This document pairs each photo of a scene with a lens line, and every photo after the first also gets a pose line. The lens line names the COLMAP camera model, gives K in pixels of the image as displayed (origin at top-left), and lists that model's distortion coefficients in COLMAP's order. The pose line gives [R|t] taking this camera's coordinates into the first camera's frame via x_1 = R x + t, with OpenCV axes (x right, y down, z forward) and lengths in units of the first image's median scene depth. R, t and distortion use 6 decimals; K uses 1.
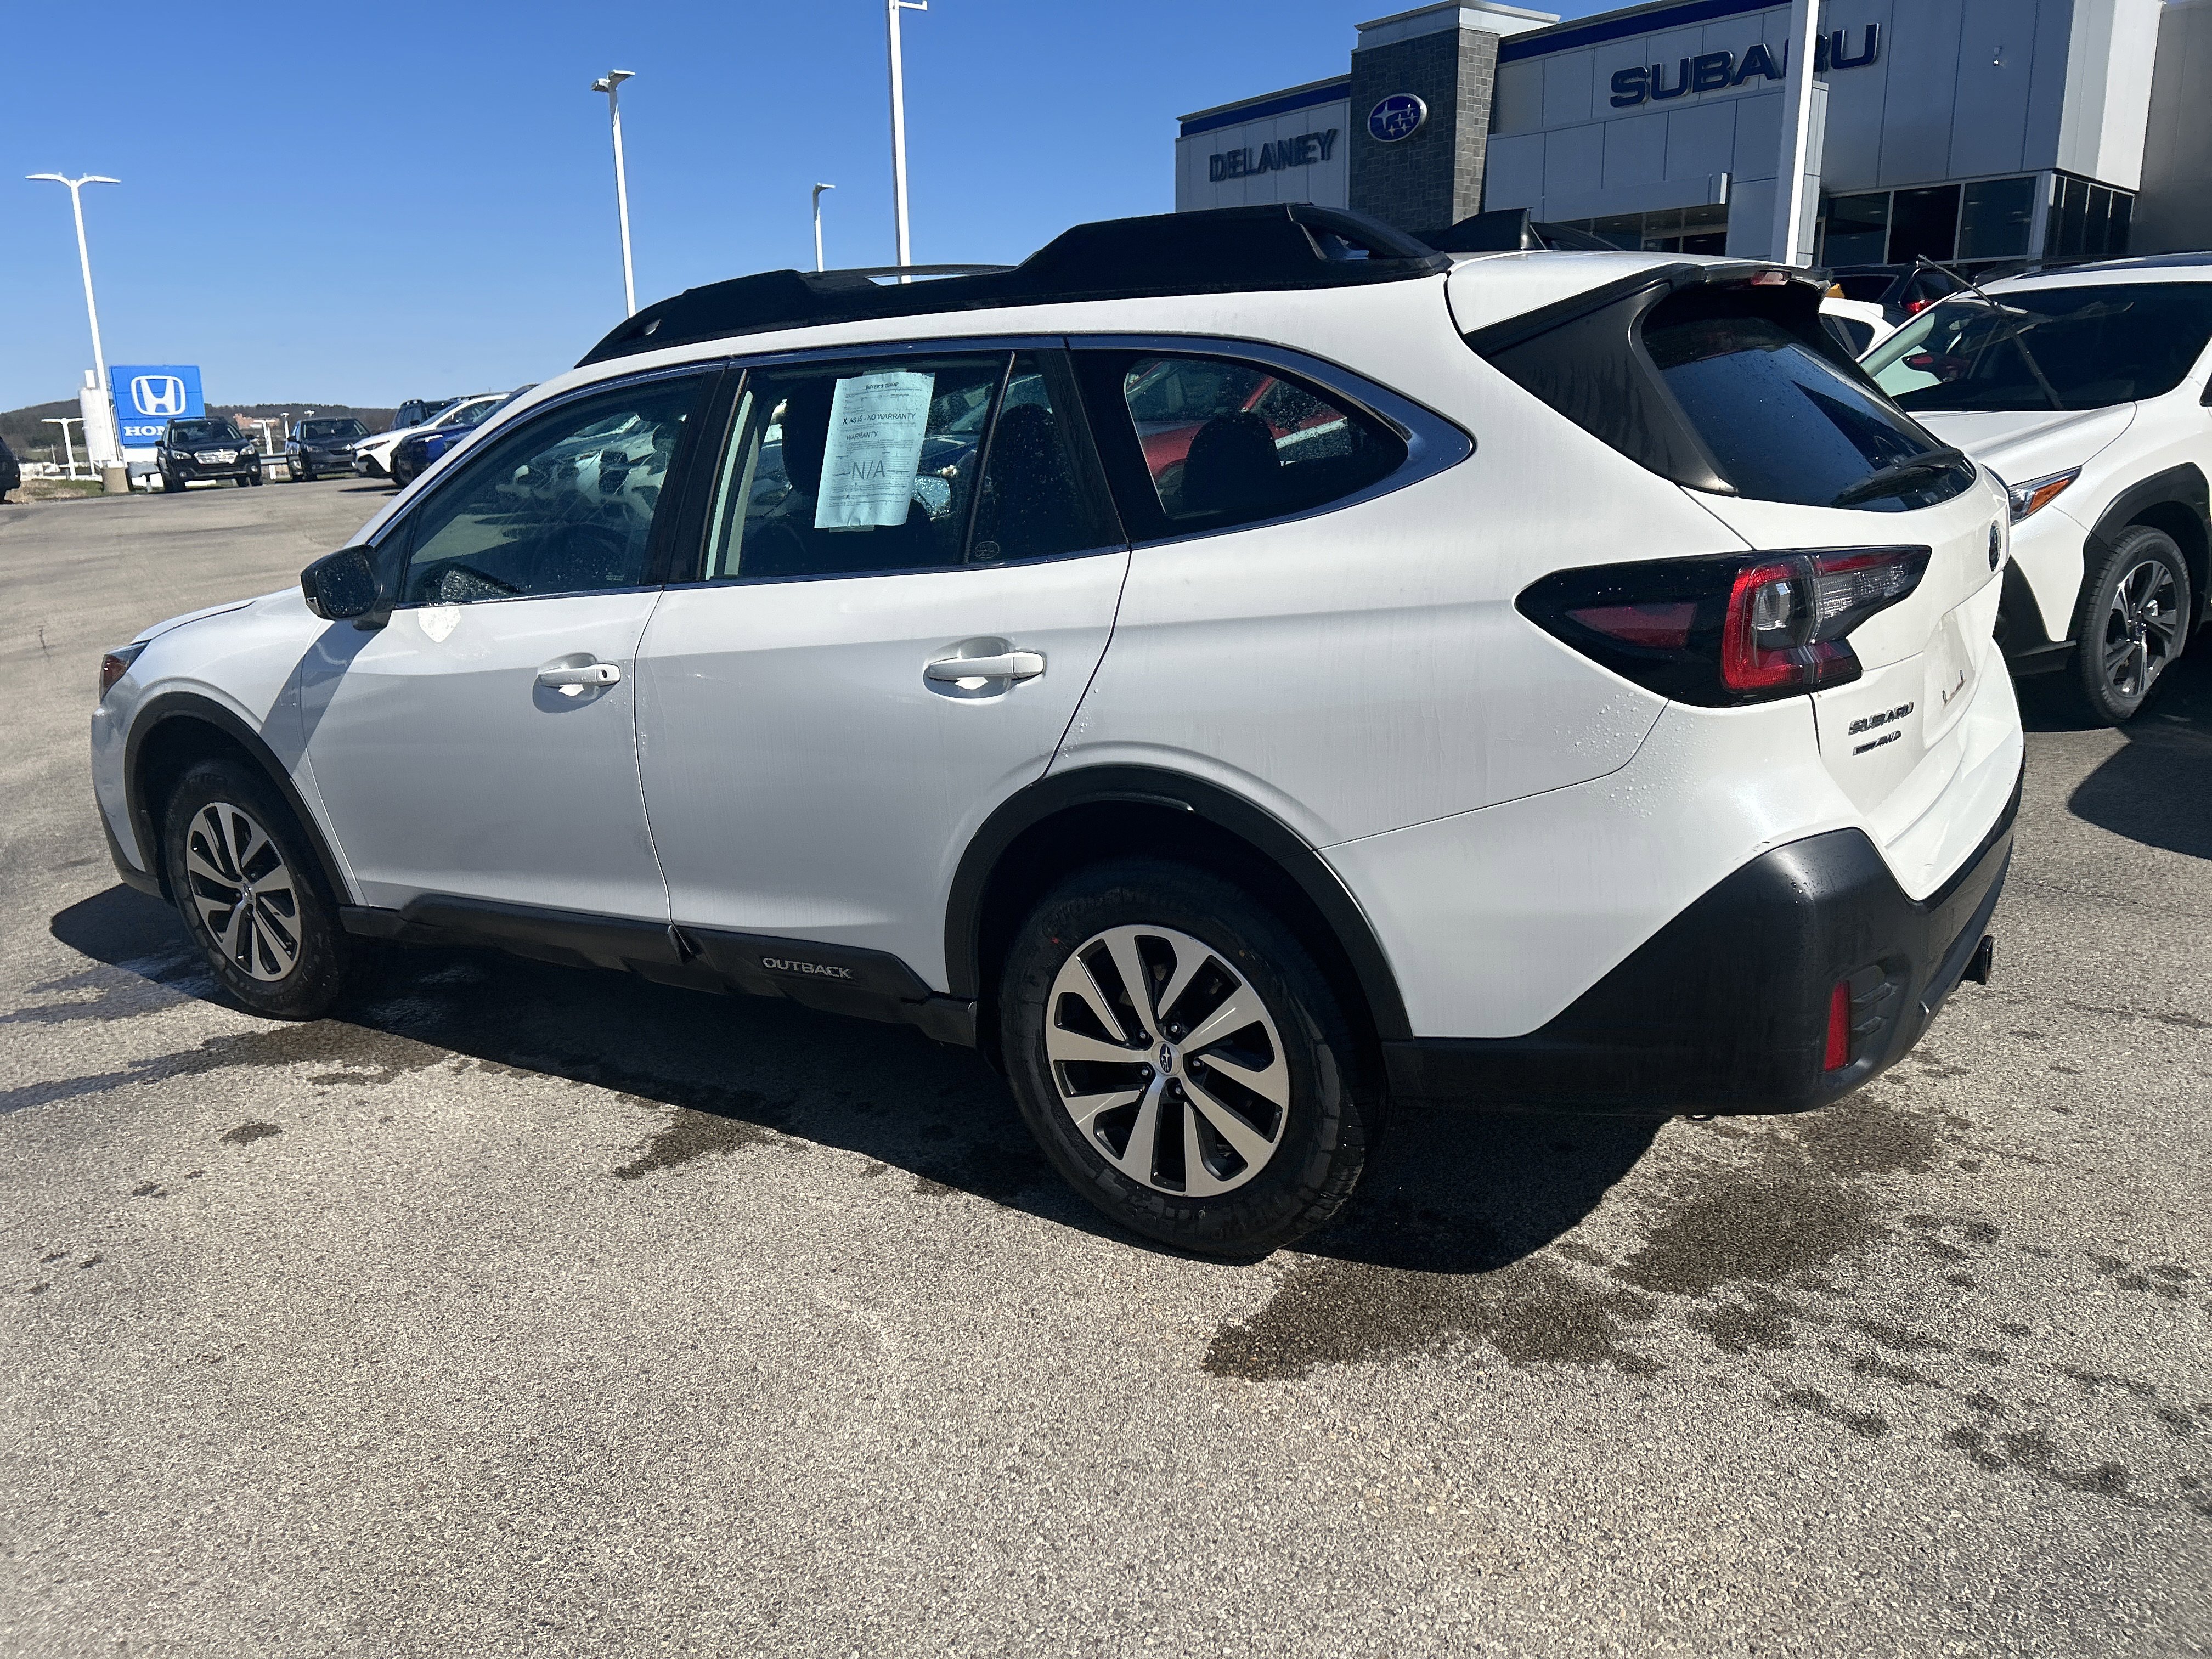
lens RADIAL K [[1679.7, 0, 1117.0], [0, 1679.7, 825.1], [0, 0, 1]] dist [0.056192, -0.060303]
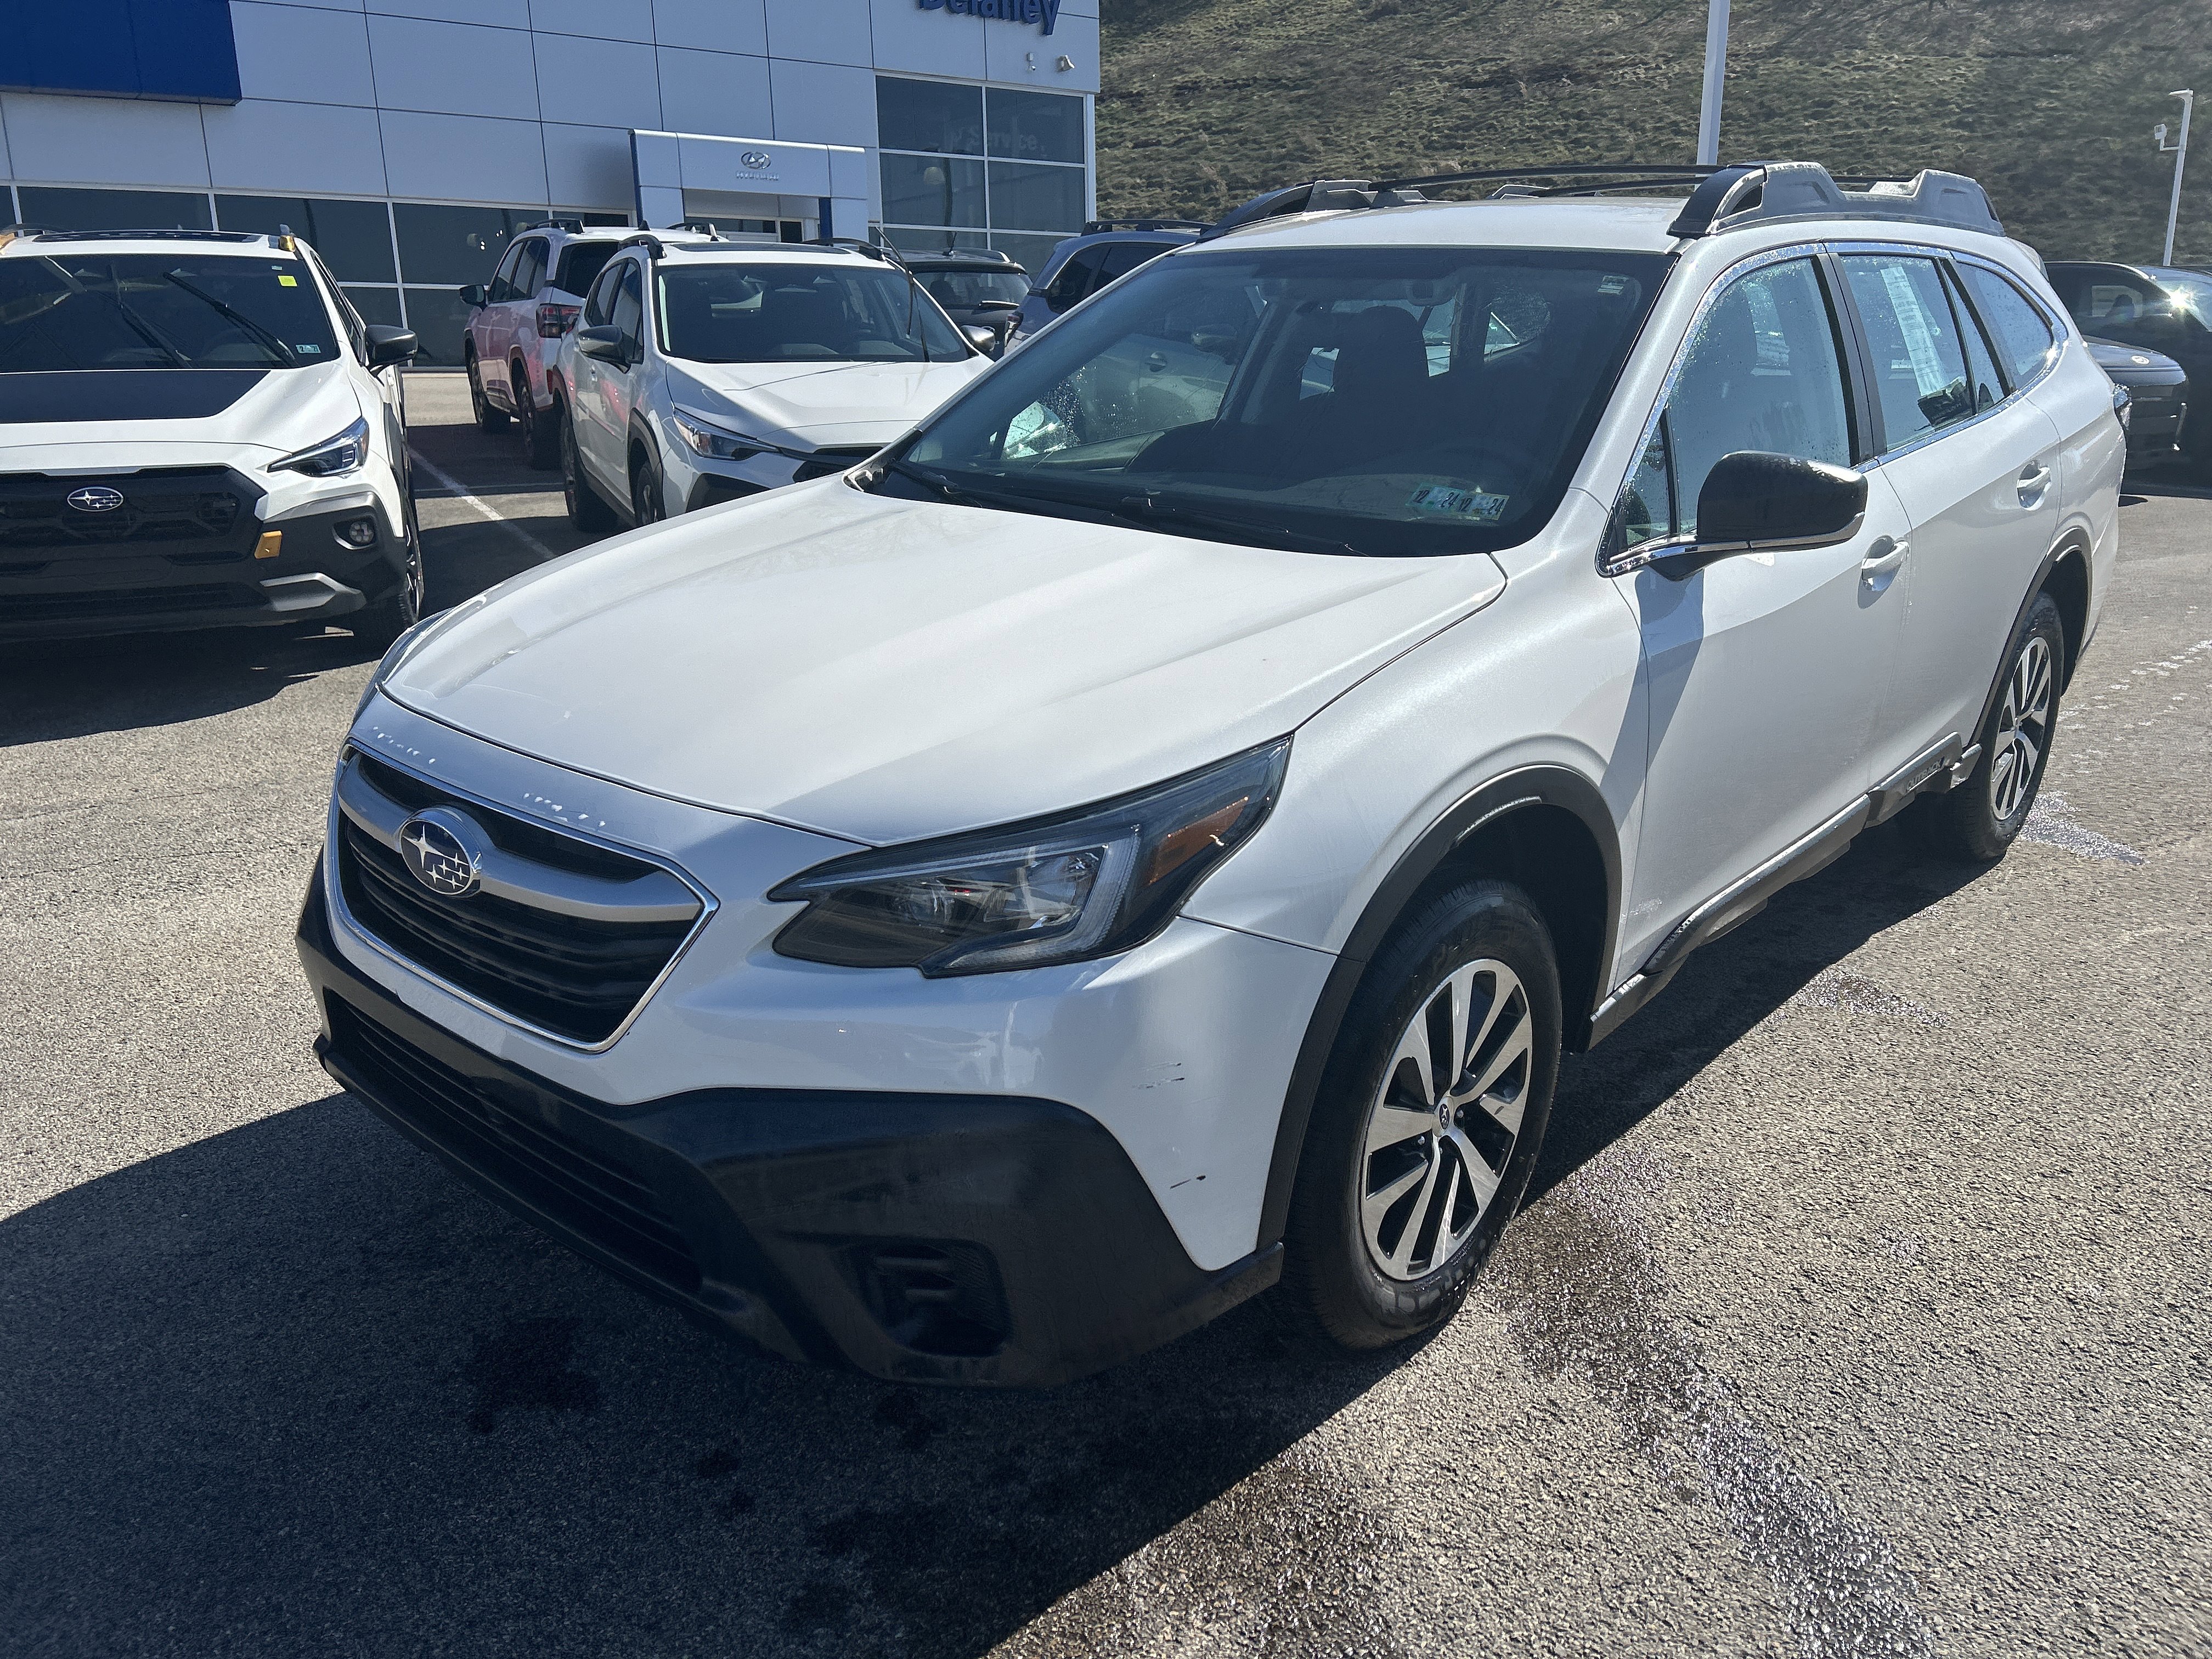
lens RADIAL K [[1692.4, 0, 1107.8], [0, 1692.4, 818.6], [0, 0, 1]] dist [0.049043, -0.053295]
pose [[0.137667, -0.237457, 0.961594, -1.562386], [0.244118, 0.949023, 0.199404, -0.290912], [-0.959924, 0.207291, 0.188616, 1.463525]]
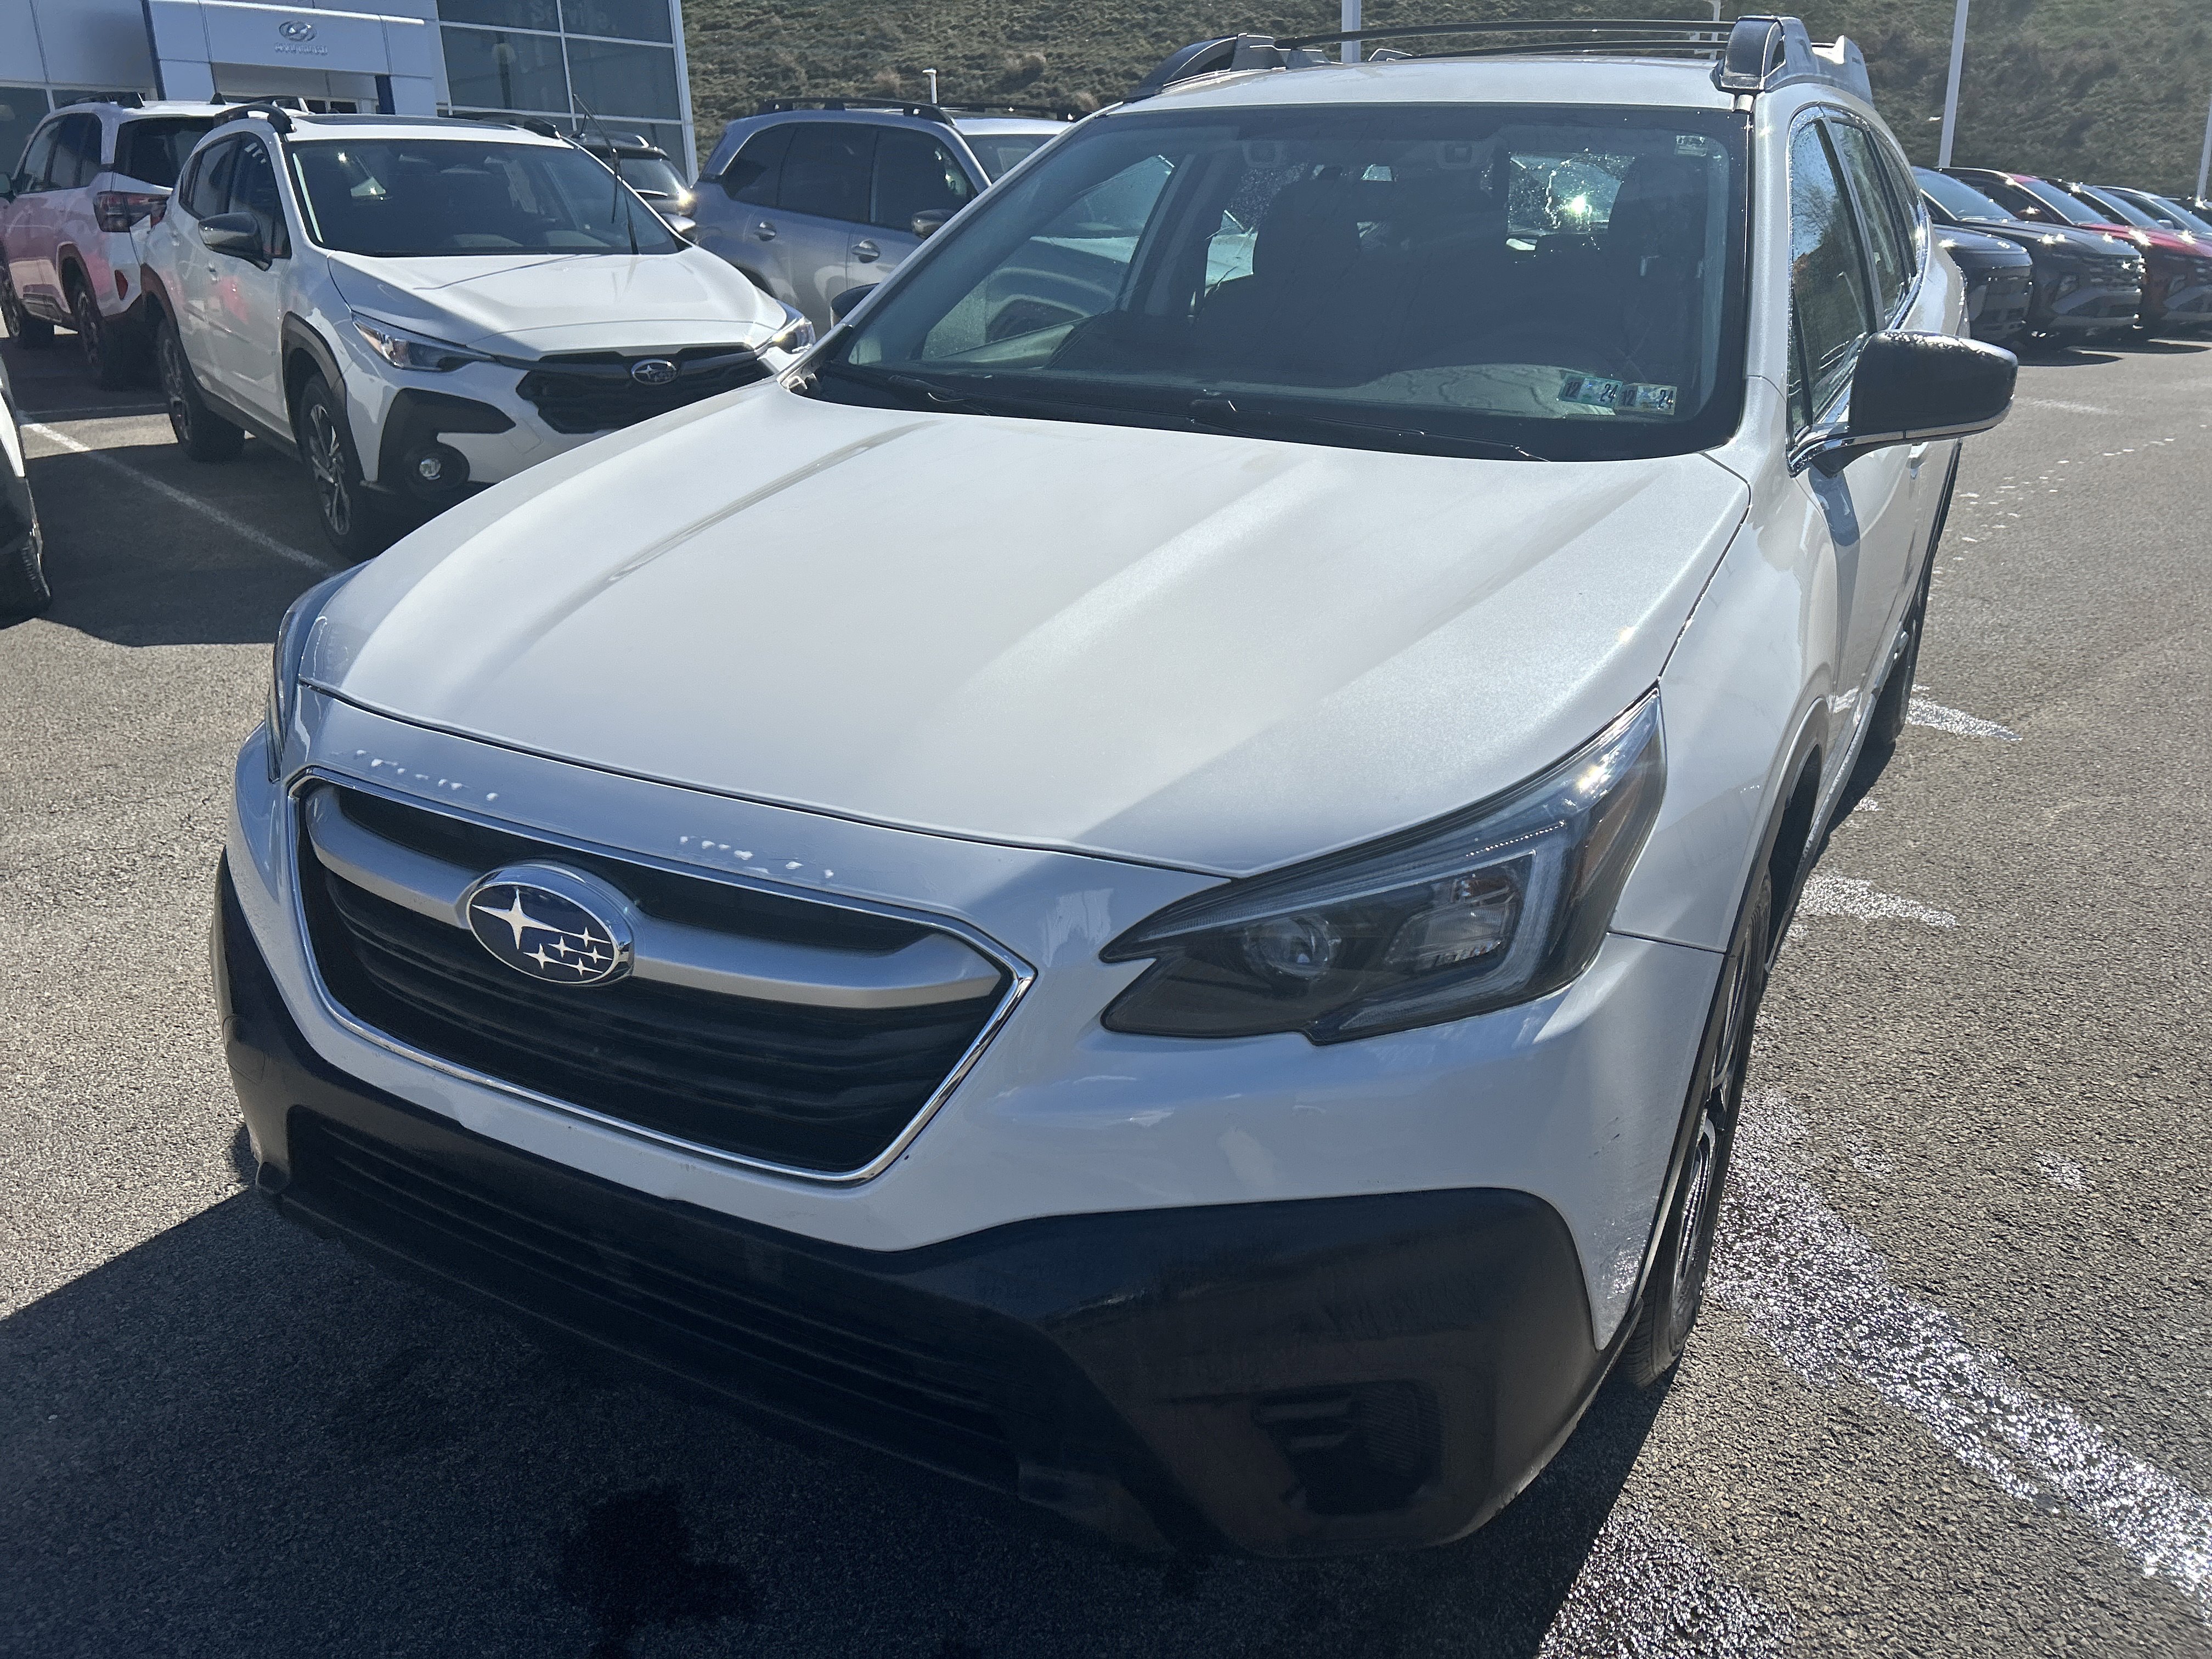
lens RADIAL K [[1692.4, 0, 1106.2], [0, 1692.4, 824.4], [0, 0, 1]] dist [0.049043, -0.053295]
pose [[-0.097658, -0.293174, 0.951058, -1.405224], [0.257553, 0.915627, 0.308698, -0.347946], [-0.961317, 0.275094, -0.013910, 1.716715]]
